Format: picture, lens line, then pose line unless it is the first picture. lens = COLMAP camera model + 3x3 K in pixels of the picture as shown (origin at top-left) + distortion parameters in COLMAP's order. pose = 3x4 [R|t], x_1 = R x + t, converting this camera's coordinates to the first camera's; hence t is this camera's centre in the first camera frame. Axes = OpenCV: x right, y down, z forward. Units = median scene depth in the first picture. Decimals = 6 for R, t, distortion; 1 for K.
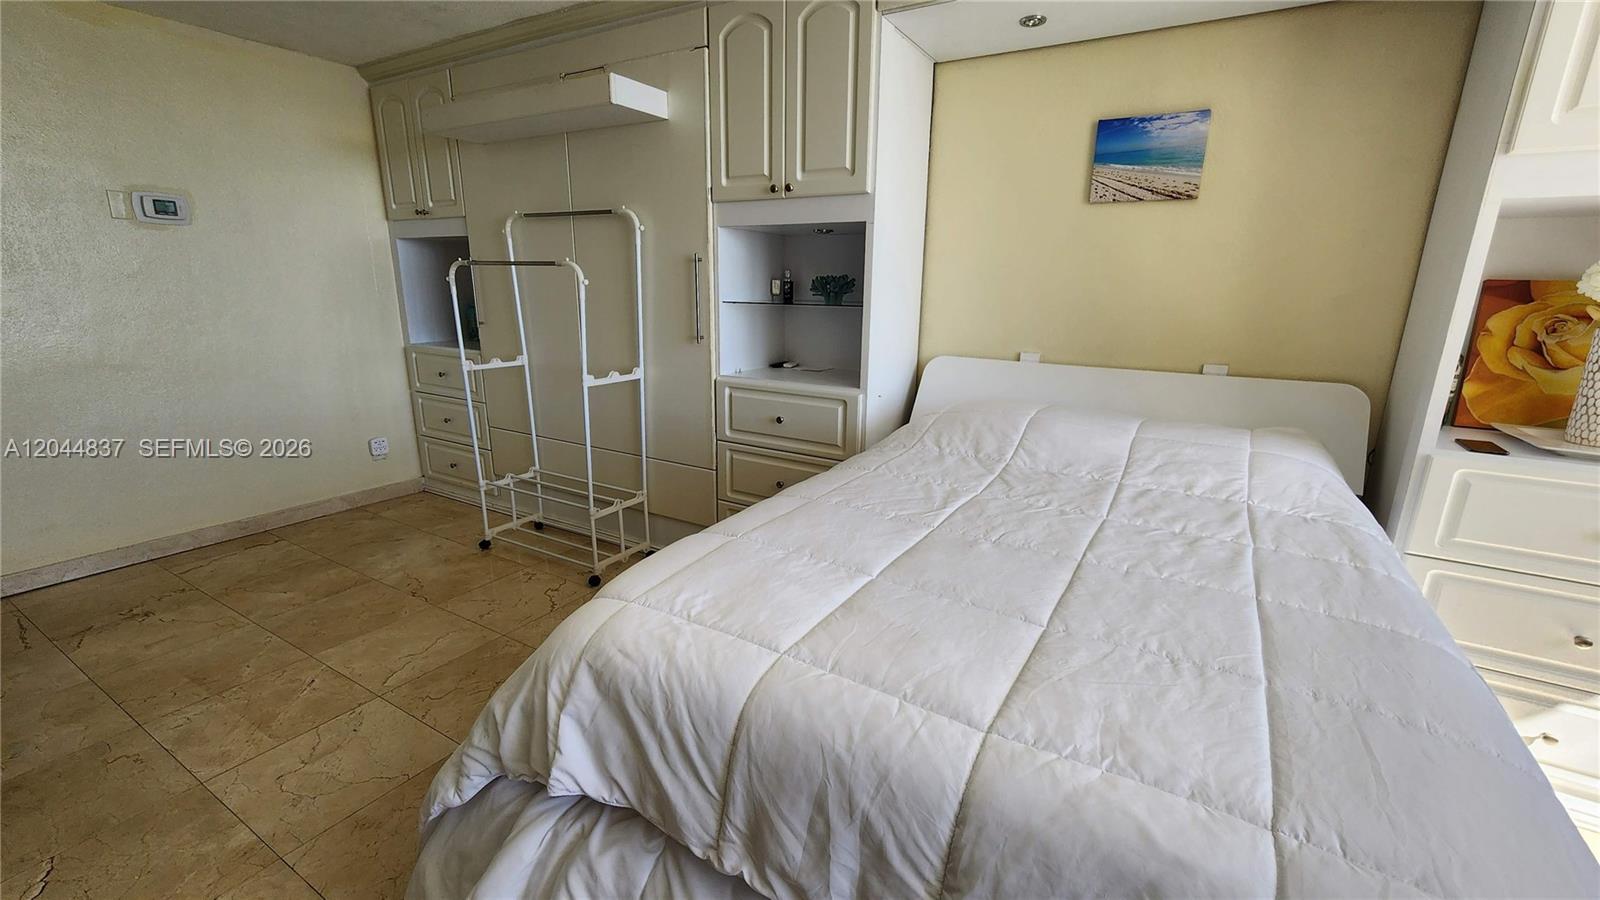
lens RADIAL K [[660.4, 0, 810.7], [0, 660.4, 456.5], [0, 0, 1]] dist [-0.001295, 0.000025]
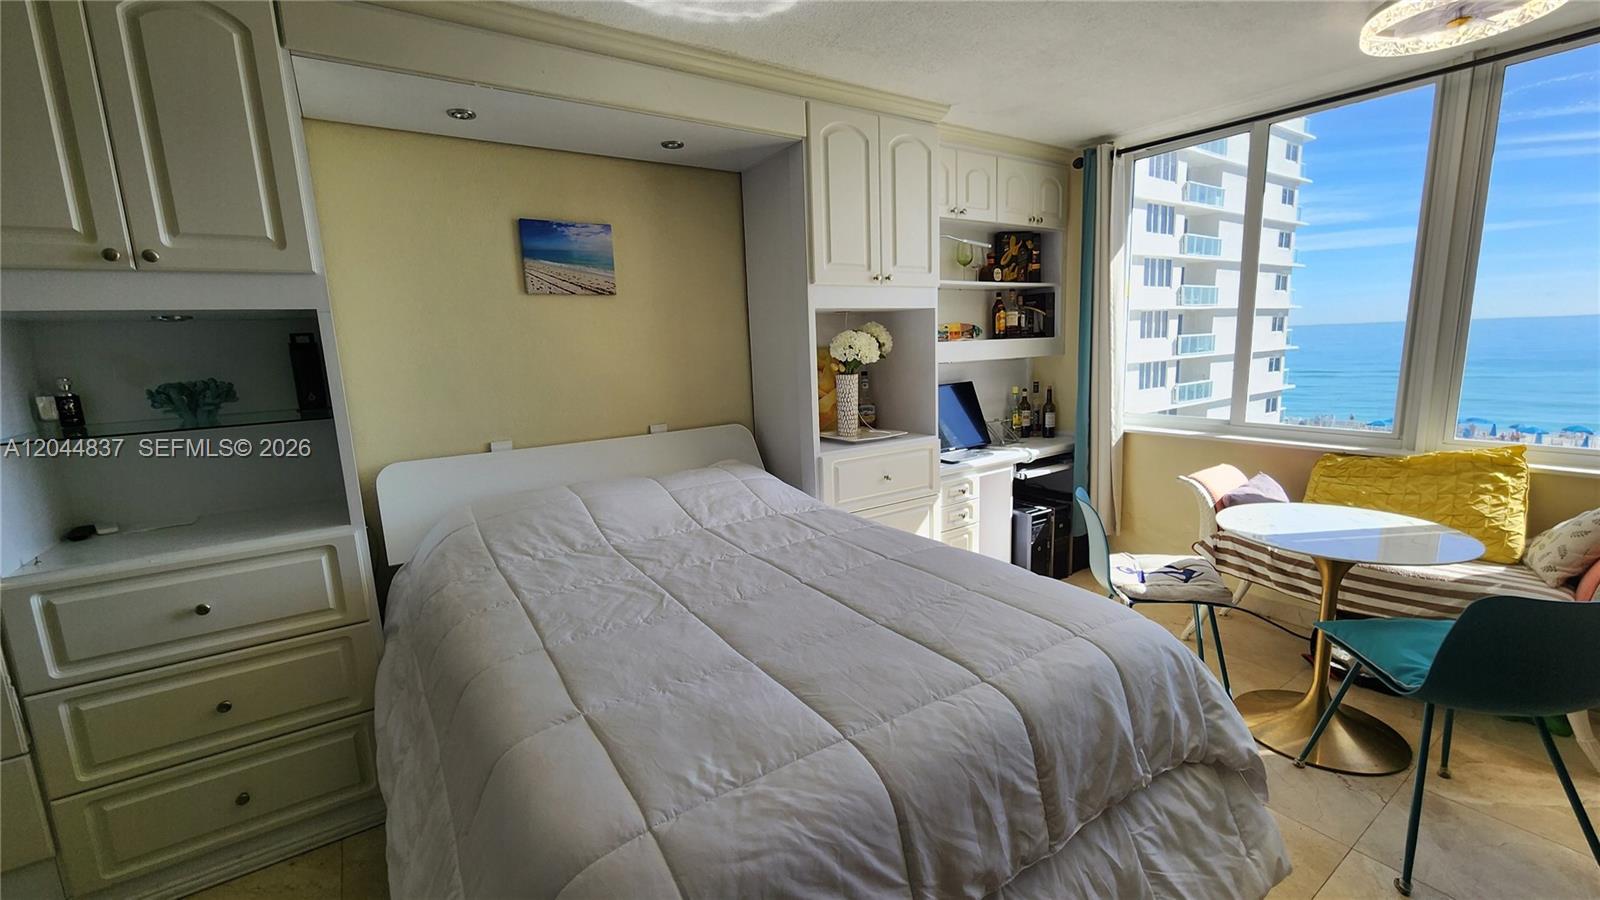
lens RADIAL K [[660.4, 0, 810.7], [0, 660.4, 456.5], [0, 0, 1]] dist [-0.001295, 0.000025]
pose [[0.413885, -0.187667, 0.890775, -0.331301], [0.271227, 0.959500, 0.076125, -0.082990], [-0.868985, 0.210096, 0.448024, 0.170879]]
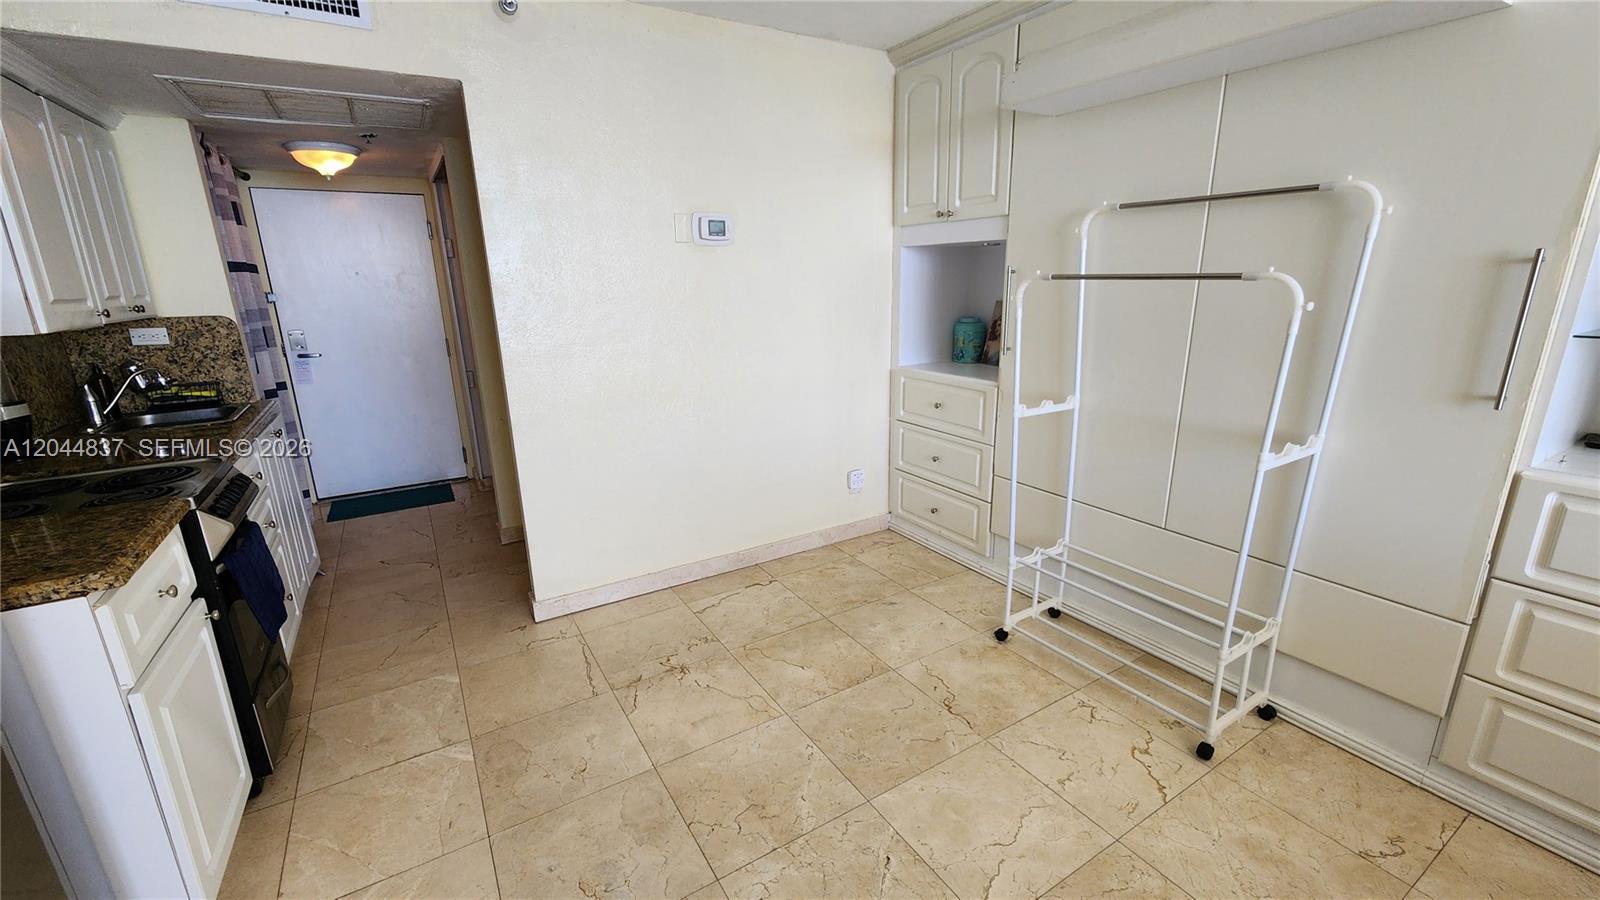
lens RADIAL K [[640.3, 0, 800.0], [0, 640.3, 450.0], [0, 0, 1]] dist [0.000300, -0.000012]
pose [[0.886988, 0.091339, -0.452670, -0.449187], [-0.085510, 0.995778, 0.033373, -0.105992], [0.453807, 0.009106, 0.891053, 0.250308]]
